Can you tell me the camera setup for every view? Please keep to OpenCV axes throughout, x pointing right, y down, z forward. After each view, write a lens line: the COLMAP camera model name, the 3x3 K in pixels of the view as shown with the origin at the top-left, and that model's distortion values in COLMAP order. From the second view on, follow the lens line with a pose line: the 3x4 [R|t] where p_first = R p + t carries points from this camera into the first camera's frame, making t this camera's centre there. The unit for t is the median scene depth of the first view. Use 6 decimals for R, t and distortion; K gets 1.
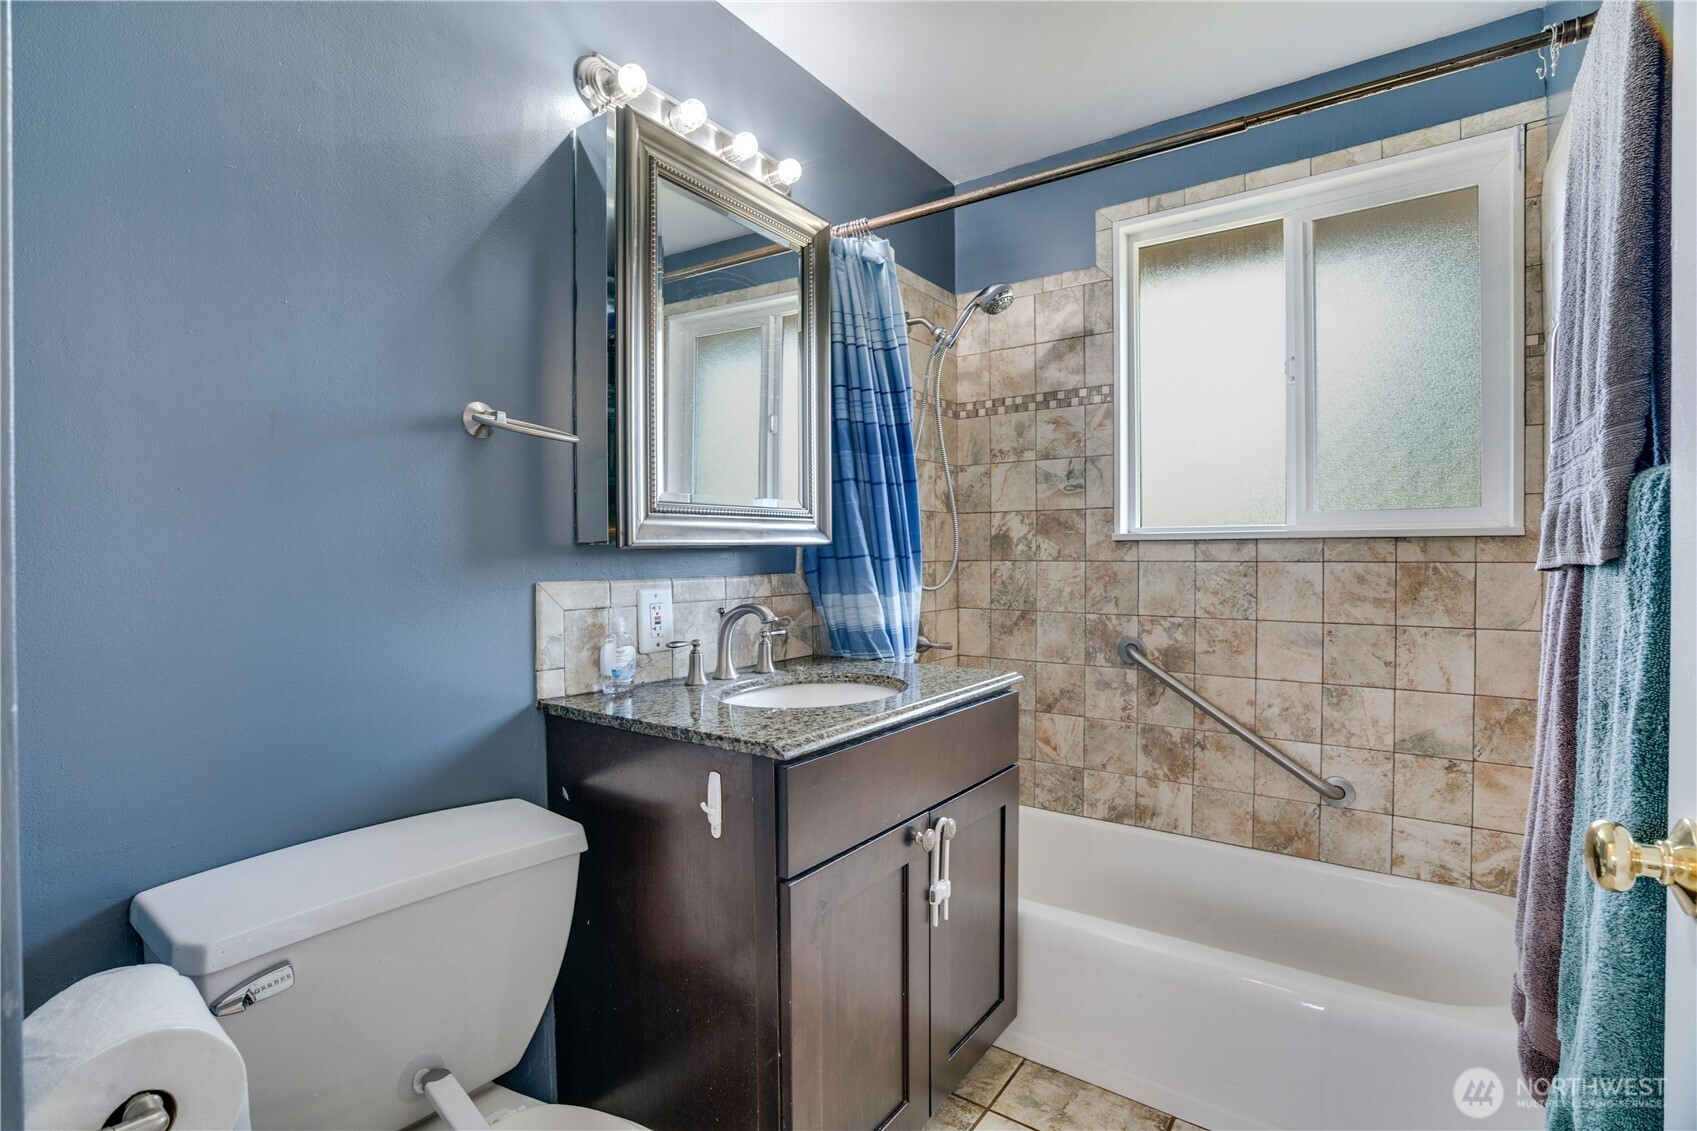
lens RADIAL K [[791.8, 0, 848.4], [0, 791.8, 565.0], [0, 0, 1]] dist [-0.049283, 0.017465]
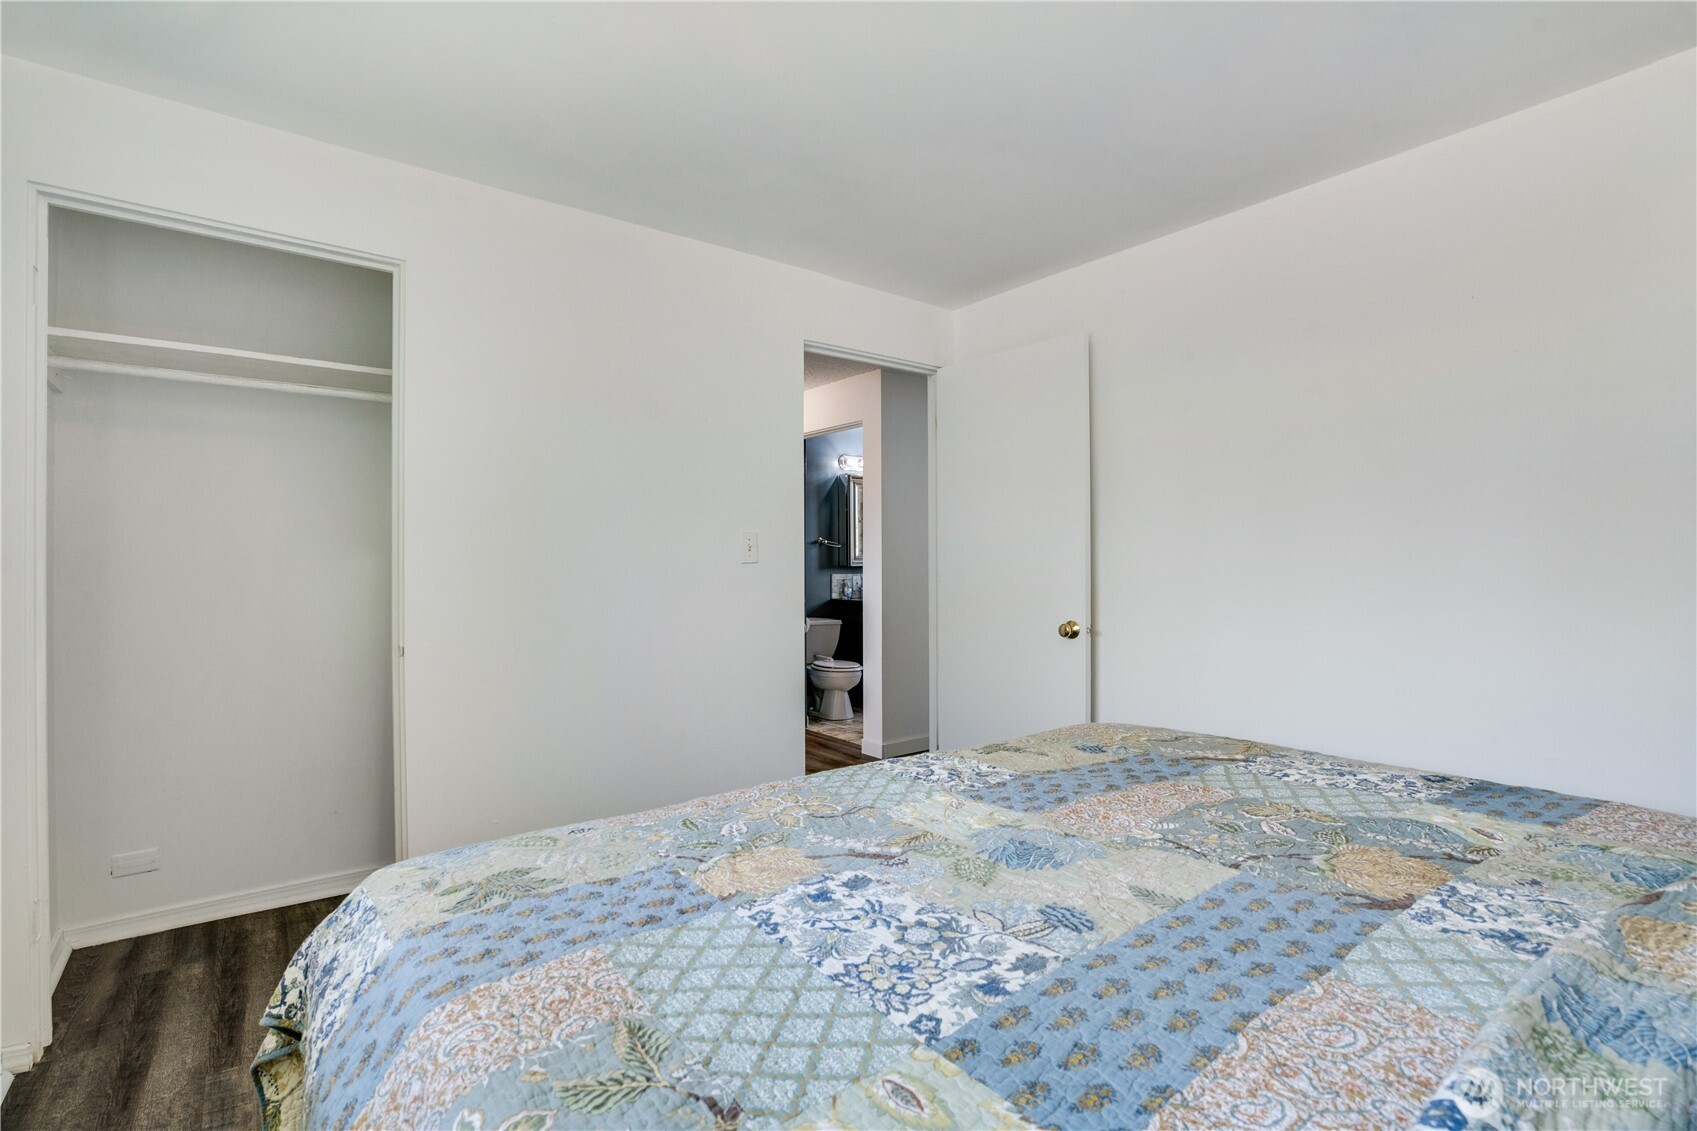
lens RADIAL K [[791.8, 0, 849.8], [0, 791.8, 567.0], [0, 0, 1]] dist [-0.049283, 0.017465]
pose [[0.950910, 0.001153, -0.309465, 1.162037], [-0.006566, 0.999843, -0.016450, 0.058555], [0.309398, 0.017674, 0.950768, -3.433414]]
